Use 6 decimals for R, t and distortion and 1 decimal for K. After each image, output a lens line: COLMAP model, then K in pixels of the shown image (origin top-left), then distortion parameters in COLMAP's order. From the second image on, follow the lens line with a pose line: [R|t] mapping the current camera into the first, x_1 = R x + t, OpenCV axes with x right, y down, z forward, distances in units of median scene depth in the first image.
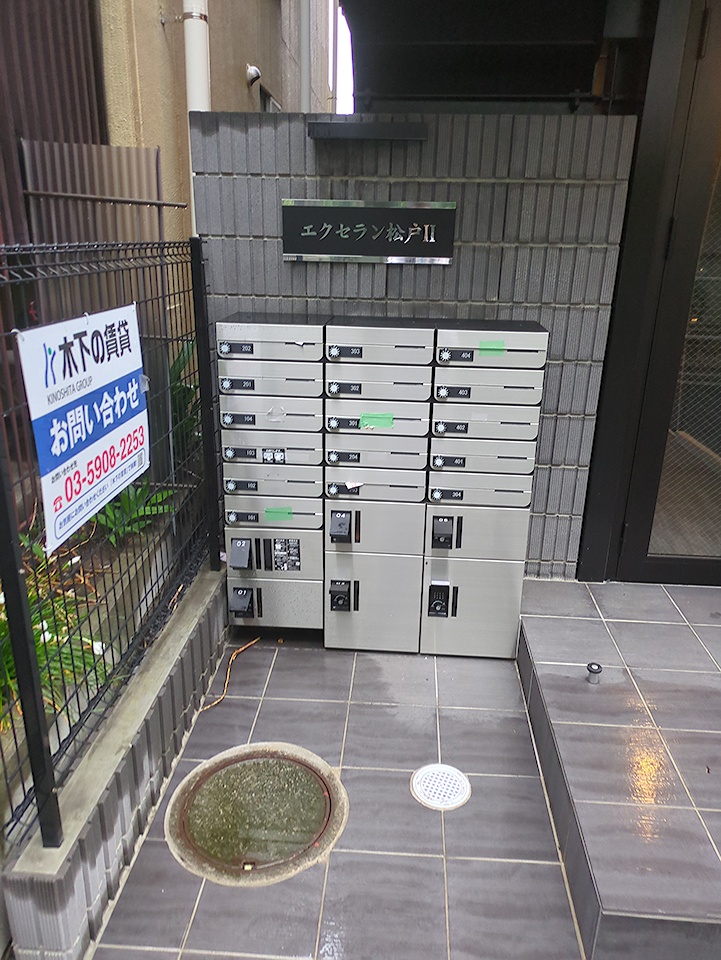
lens RADIAL K [[706.9, 0, 371.5], [0, 706.9, 488.1], [0, 0, 1]] dist [0.033097, -0.009530]
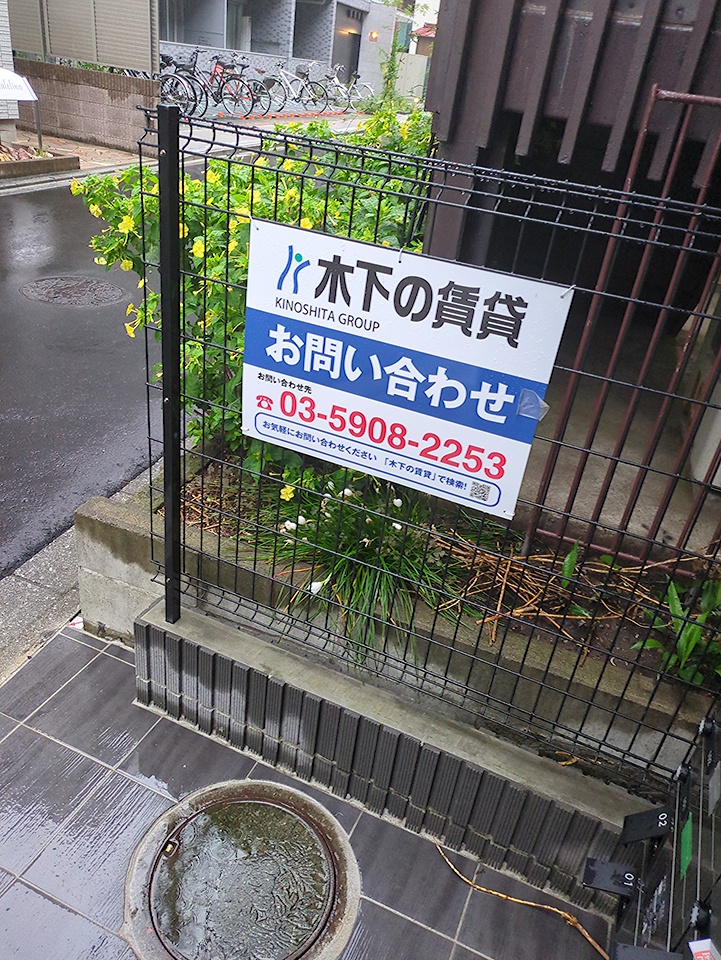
lens RADIAL K [[732.0, 0, 367.2], [0, 732.0, 470.3], [0, 0, 1]] dist [0.040179, -0.008165]
pose [[-0.338890, 0.410589, -0.846505, 0.253480], [-0.433318, 0.730518, 0.527805, -0.314174], [0.835098, 0.545674, -0.069650, 0.767110]]
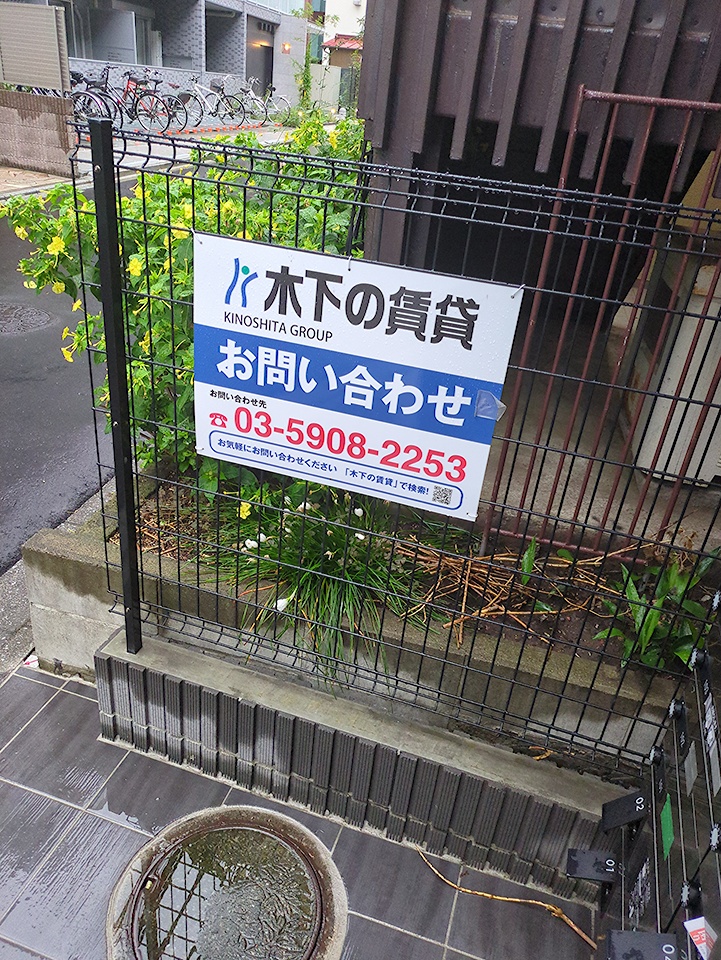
lens RADIAL K [[731.9, 0, 360.5], [0, 731.9, 480.0], [0, 0, 1]] dist [0.037220, -0.006365]
pose [[-0.247632, 0.429251, -0.868575, 0.253453], [-0.418915, 0.760925, 0.495483, -0.303654], [0.873607, 0.486556, -0.008610, 0.752625]]
